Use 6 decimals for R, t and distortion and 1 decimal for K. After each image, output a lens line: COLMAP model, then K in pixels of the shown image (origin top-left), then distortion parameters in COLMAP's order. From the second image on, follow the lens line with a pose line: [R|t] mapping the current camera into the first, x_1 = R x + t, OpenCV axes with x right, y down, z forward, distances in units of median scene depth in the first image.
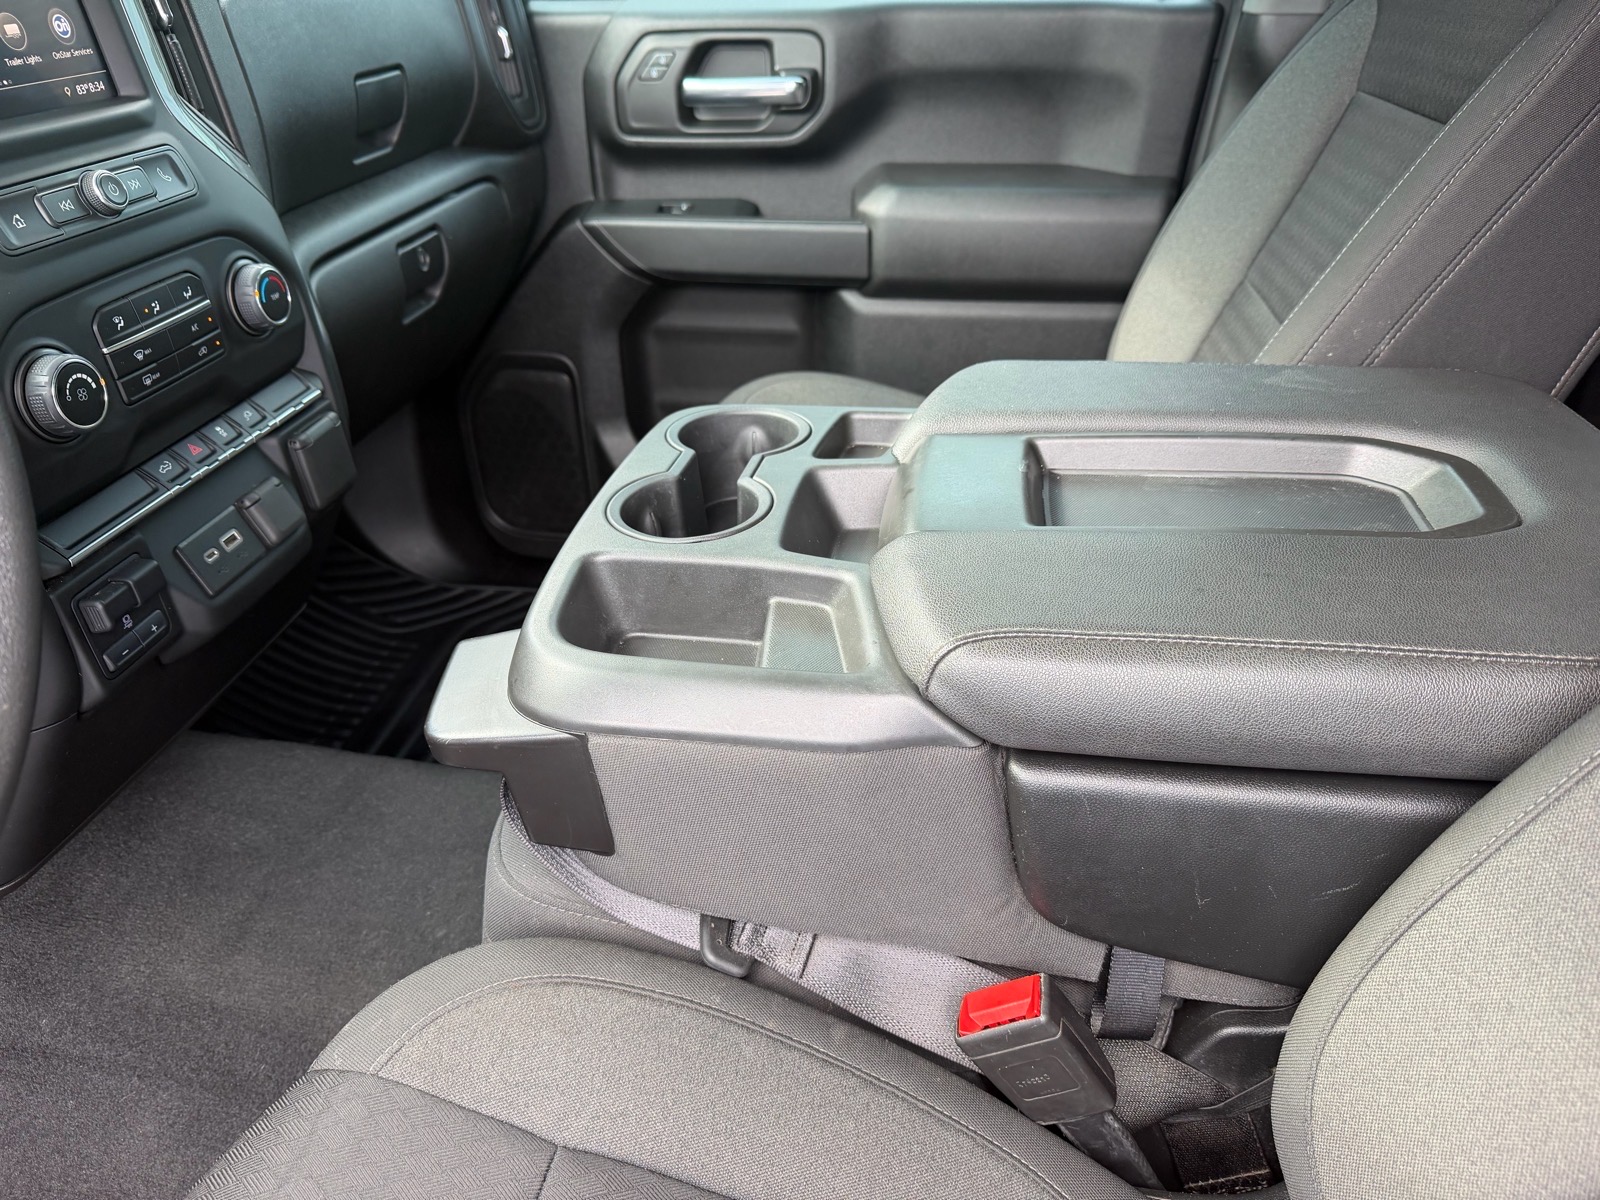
lens RADIAL K [[1161.3, 0, 820.9], [0, 1161.3, 601.4], [0, 0, 1]] dist [-0.022442, 0.004565]
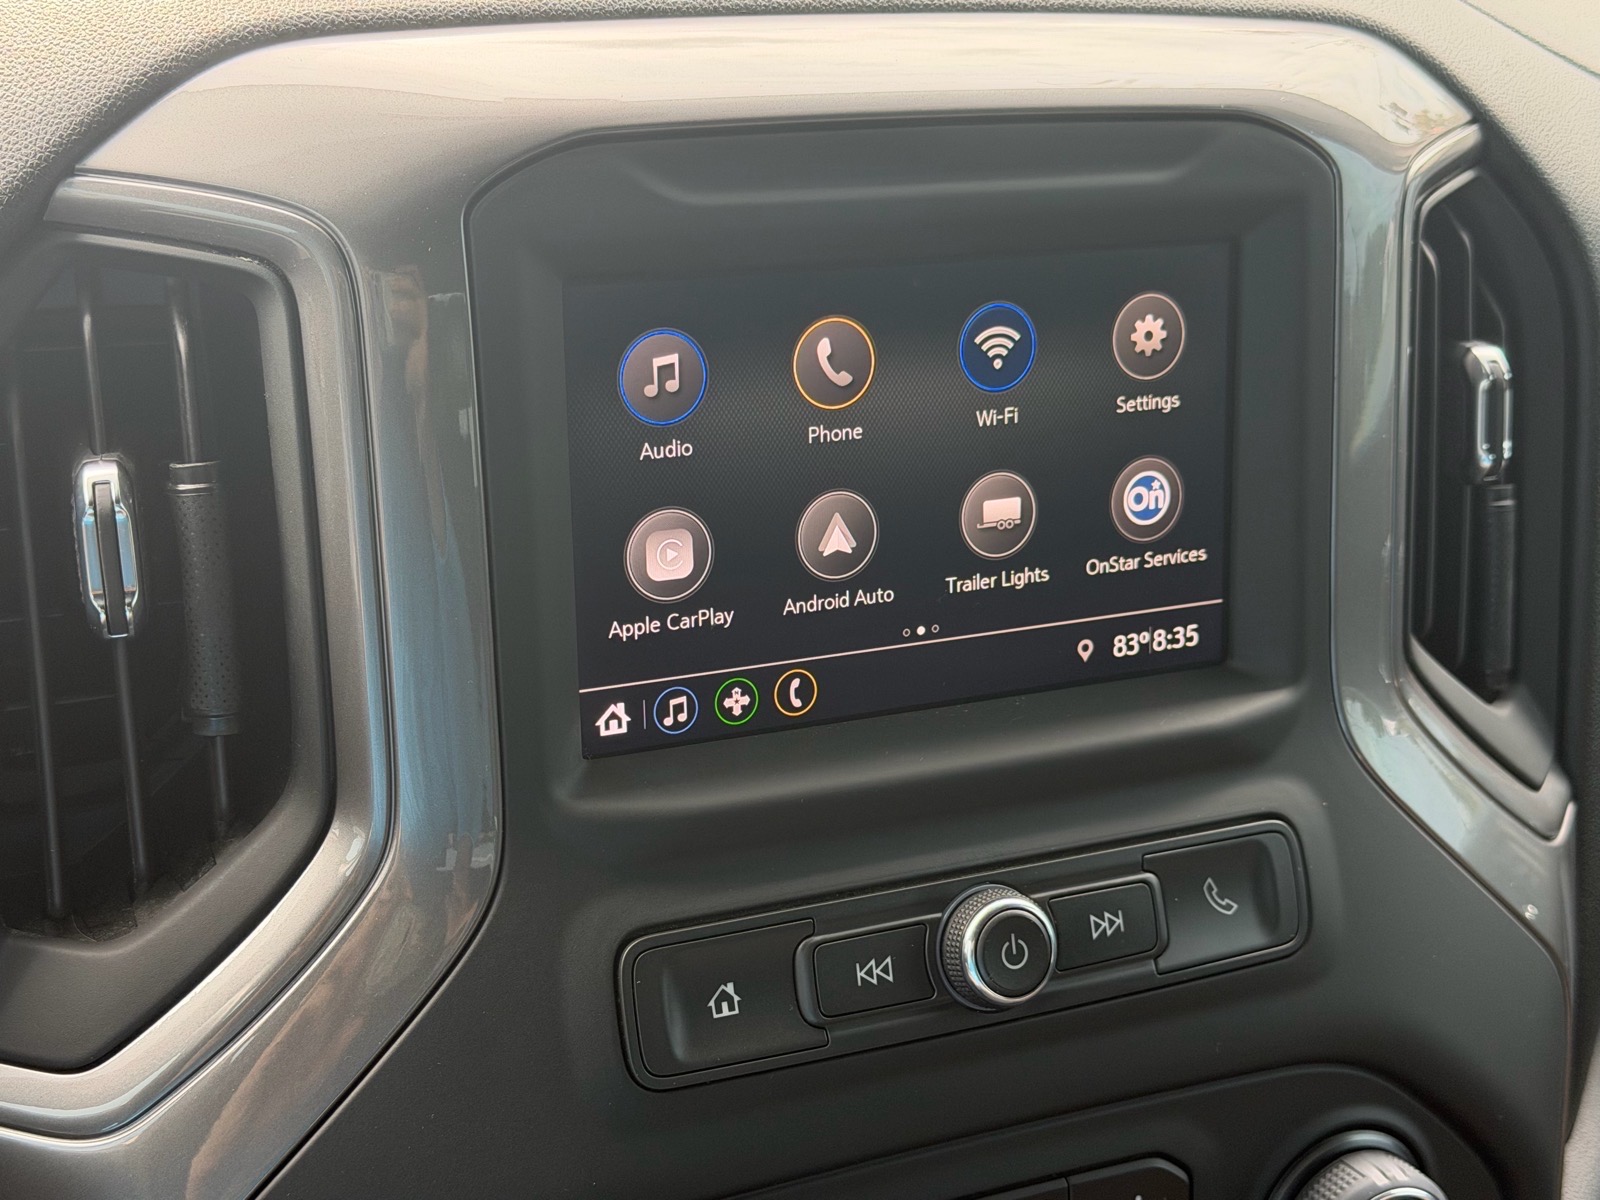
lens RADIAL K [[2416.3, 0, 800.9], [0, 2416.3, 603.0], [0, 0, 1]] dist [0.128910, 0.000000]
pose [[0.574370, 0.298998, -0.762036, -0.079578], [-0.454021, 0.890960, 0.007373, -0.373100], [0.681148, 0.341746, 0.647493, 0.350595]]
